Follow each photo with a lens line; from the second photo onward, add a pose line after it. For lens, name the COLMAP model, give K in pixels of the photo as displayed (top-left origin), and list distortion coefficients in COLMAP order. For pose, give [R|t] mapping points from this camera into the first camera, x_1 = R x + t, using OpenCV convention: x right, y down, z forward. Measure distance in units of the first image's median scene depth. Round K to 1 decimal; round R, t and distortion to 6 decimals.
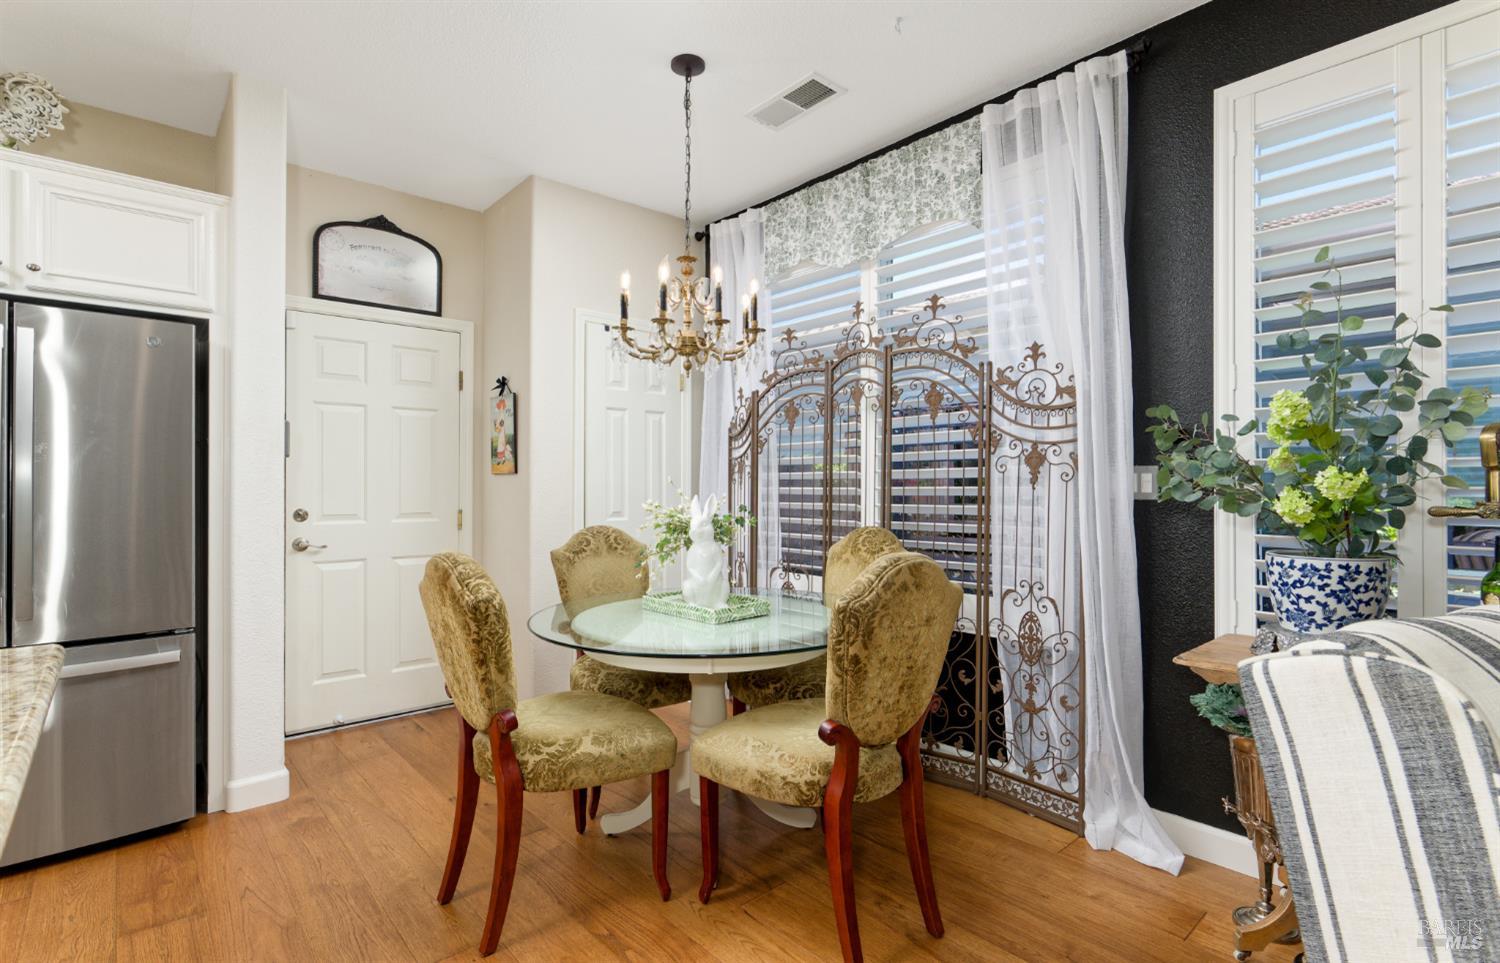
lens RADIAL K [[686.1, 0, 748.8], [0, 686.1, 480.4], [0, 0, 1]] dist [-0.011562, 0.000162]
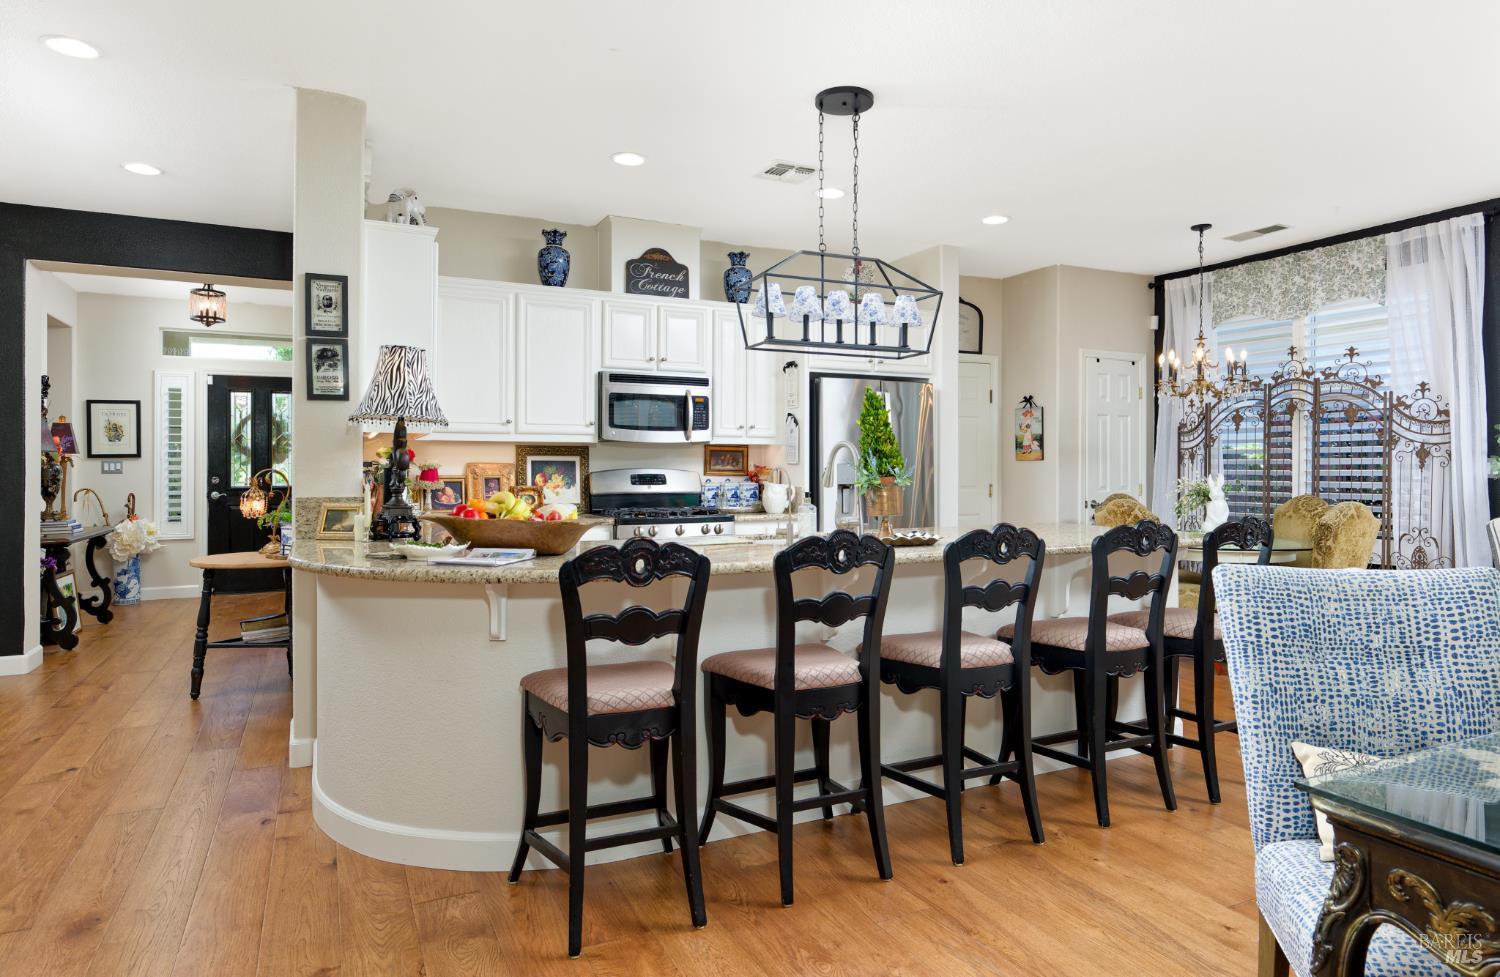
lens RADIAL K [[909.7, 0, 819.7], [0, 909.7, 457.2], [0, 0, 1]] dist [0.001499, 0.001307]
pose [[0.979689, 0.001749, -0.200513, -0.498032], [-0.002088, 0.999997, -0.001480, -0.014296], [0.200510, 0.001869, 0.979690, -1.269943]]
